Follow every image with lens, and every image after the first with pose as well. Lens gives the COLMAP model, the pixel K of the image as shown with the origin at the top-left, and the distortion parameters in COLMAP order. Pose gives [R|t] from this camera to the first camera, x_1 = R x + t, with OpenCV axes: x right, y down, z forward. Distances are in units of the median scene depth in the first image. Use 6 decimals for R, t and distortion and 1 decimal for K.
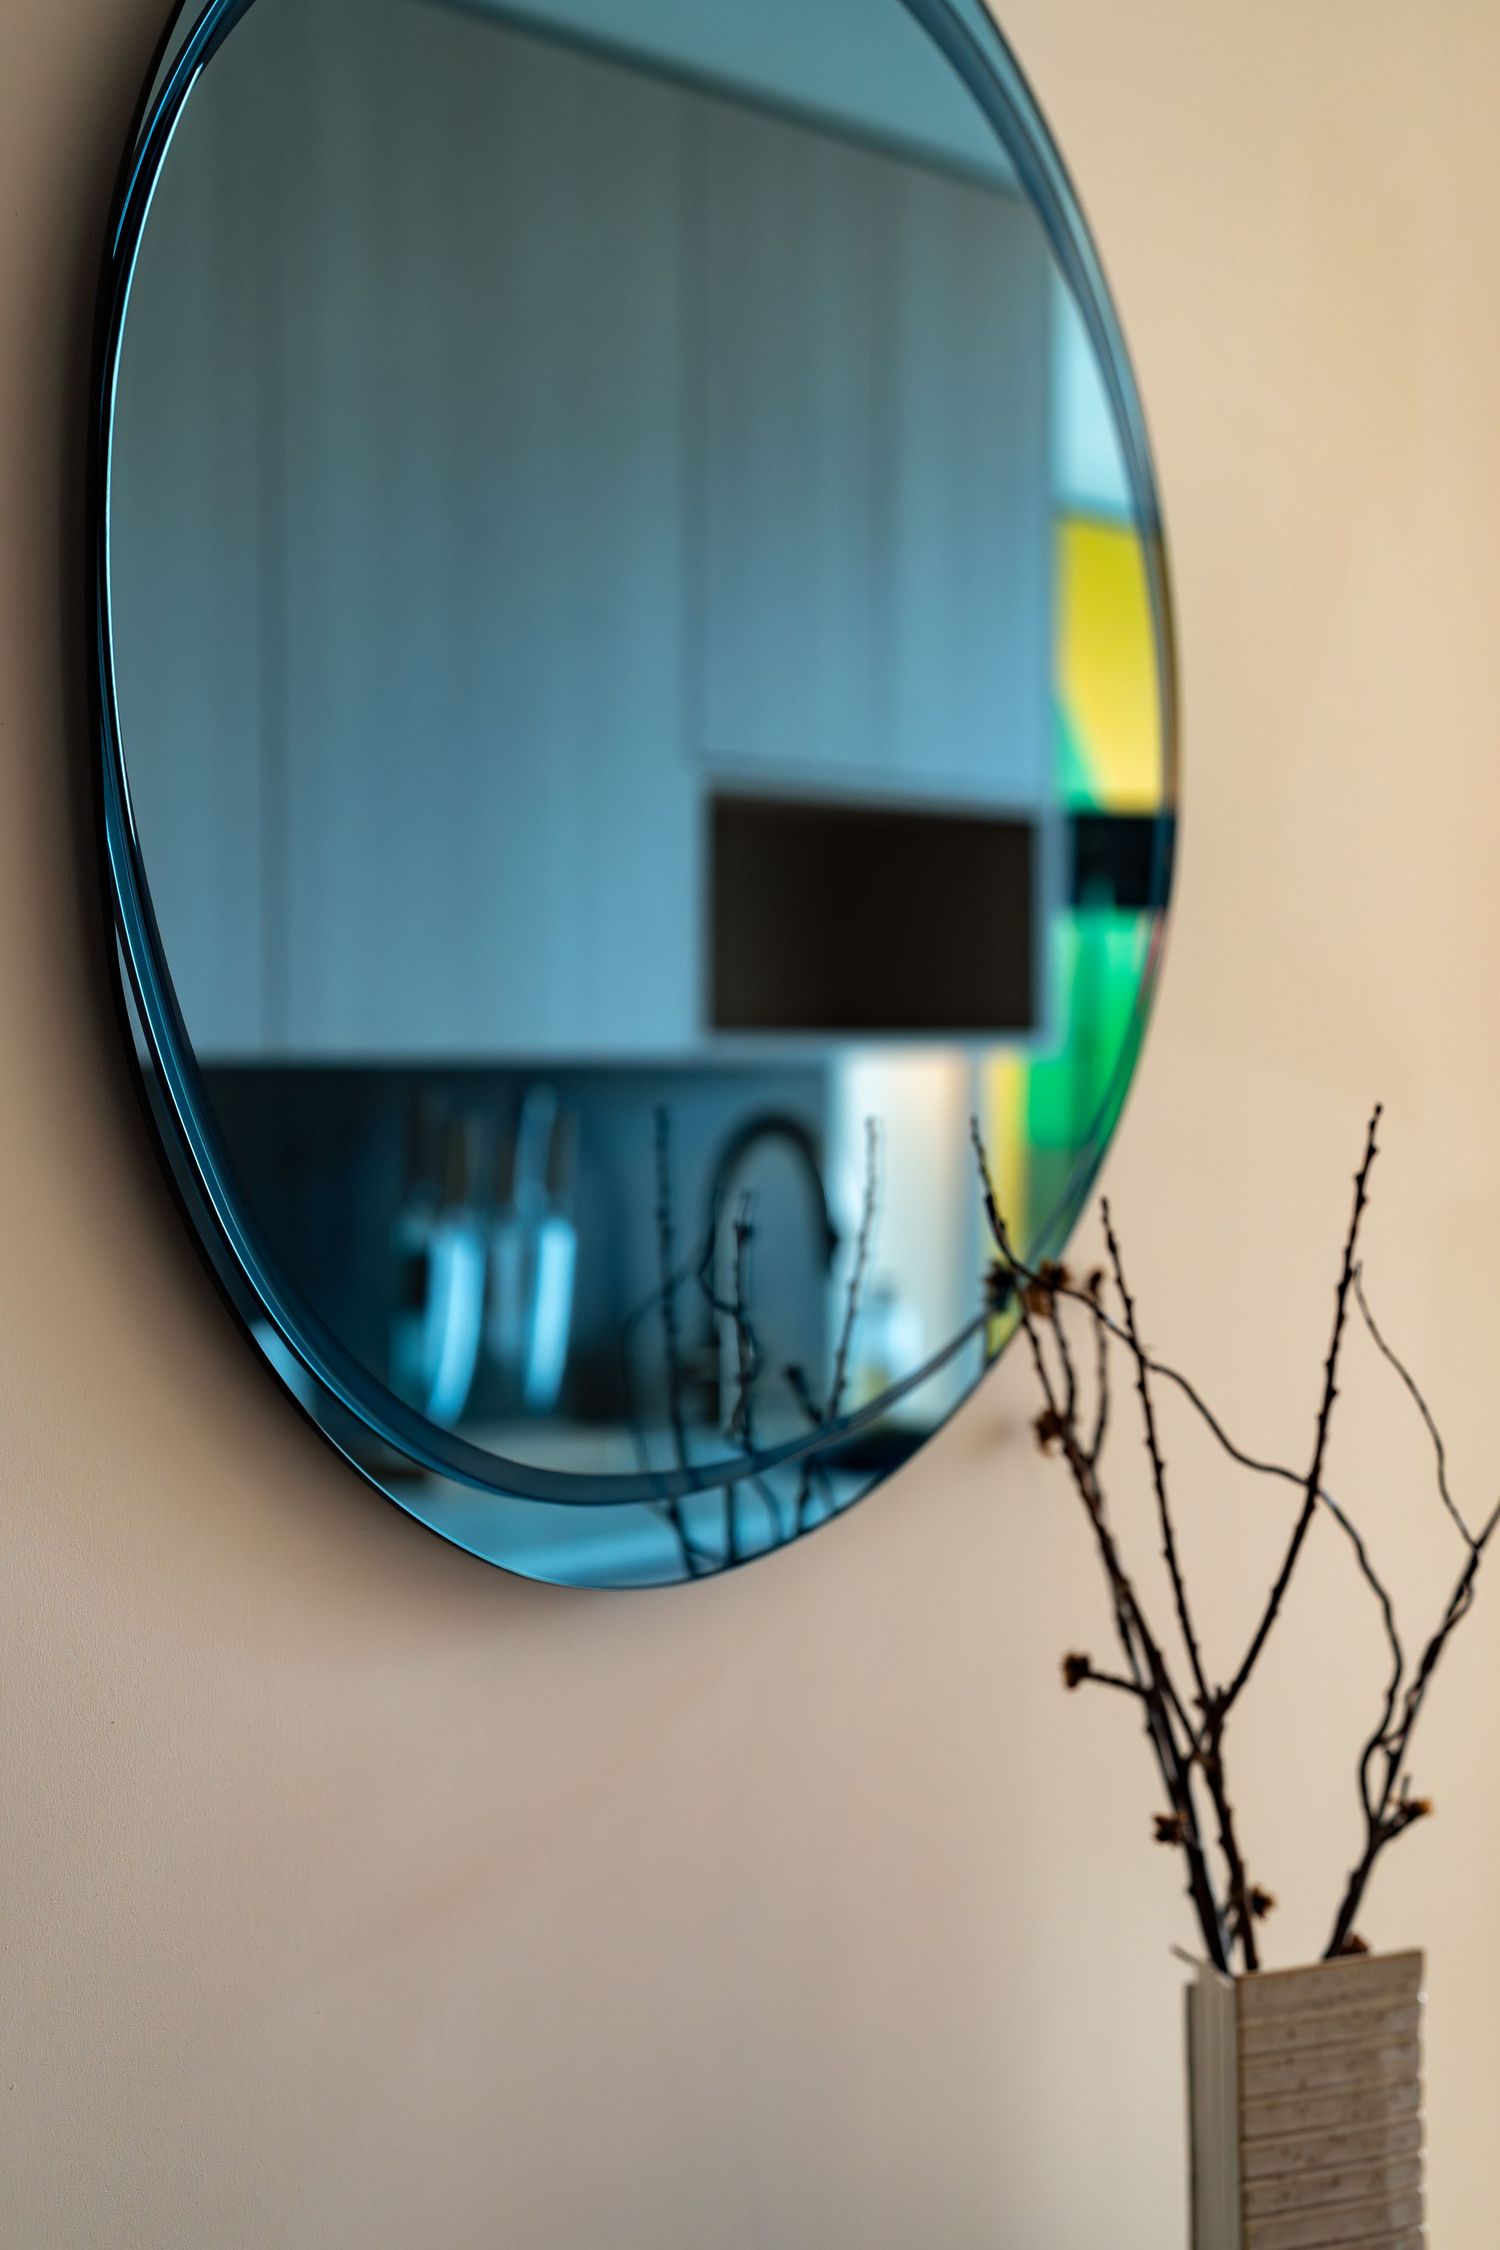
lens RADIAL K [[3308.6, 0, 750.0], [0, 3308.6, 1125.0], [0, 0, 1]] dist [-0.022184, 0.387005]
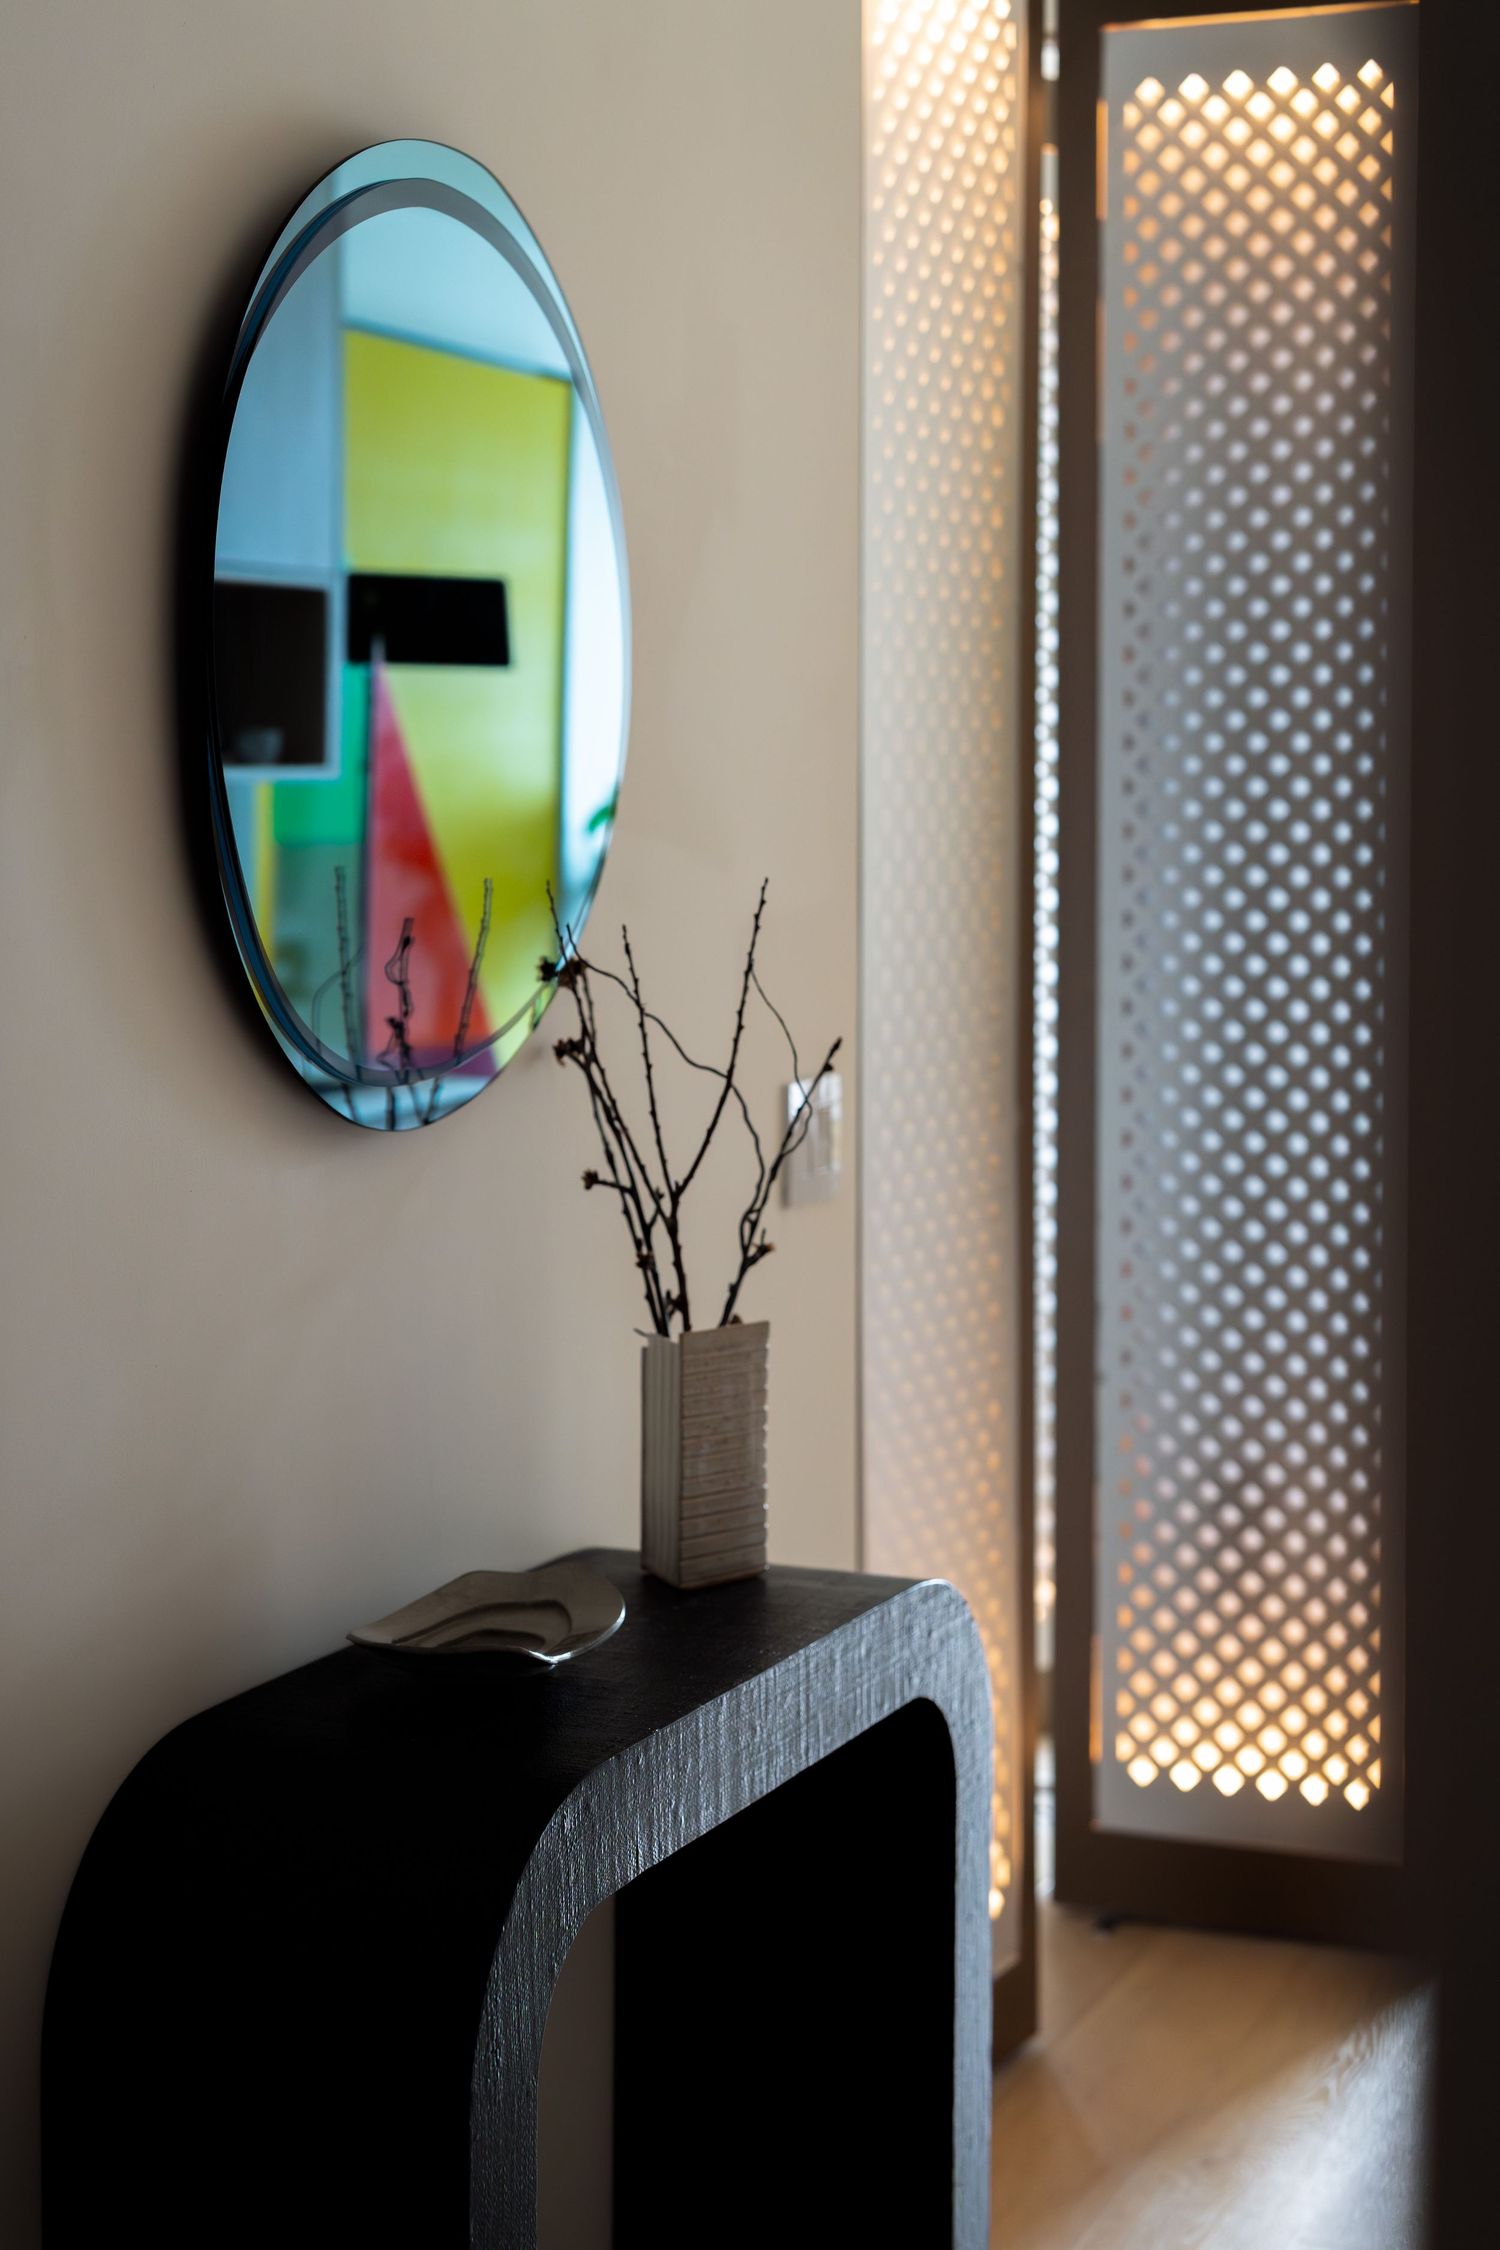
lens RADIAL K [[3308.6, 0, 750.0], [0, 3308.6, 1125.0], [0, 0, 1]] dist [-0.022184, 0.387005]
pose [[0.960229, -0.017060, 0.278691, -0.342017], [-0.011459, 0.994883, 0.100383, -0.053706], [-0.278978, -0.099584, 0.955120, -0.813894]]
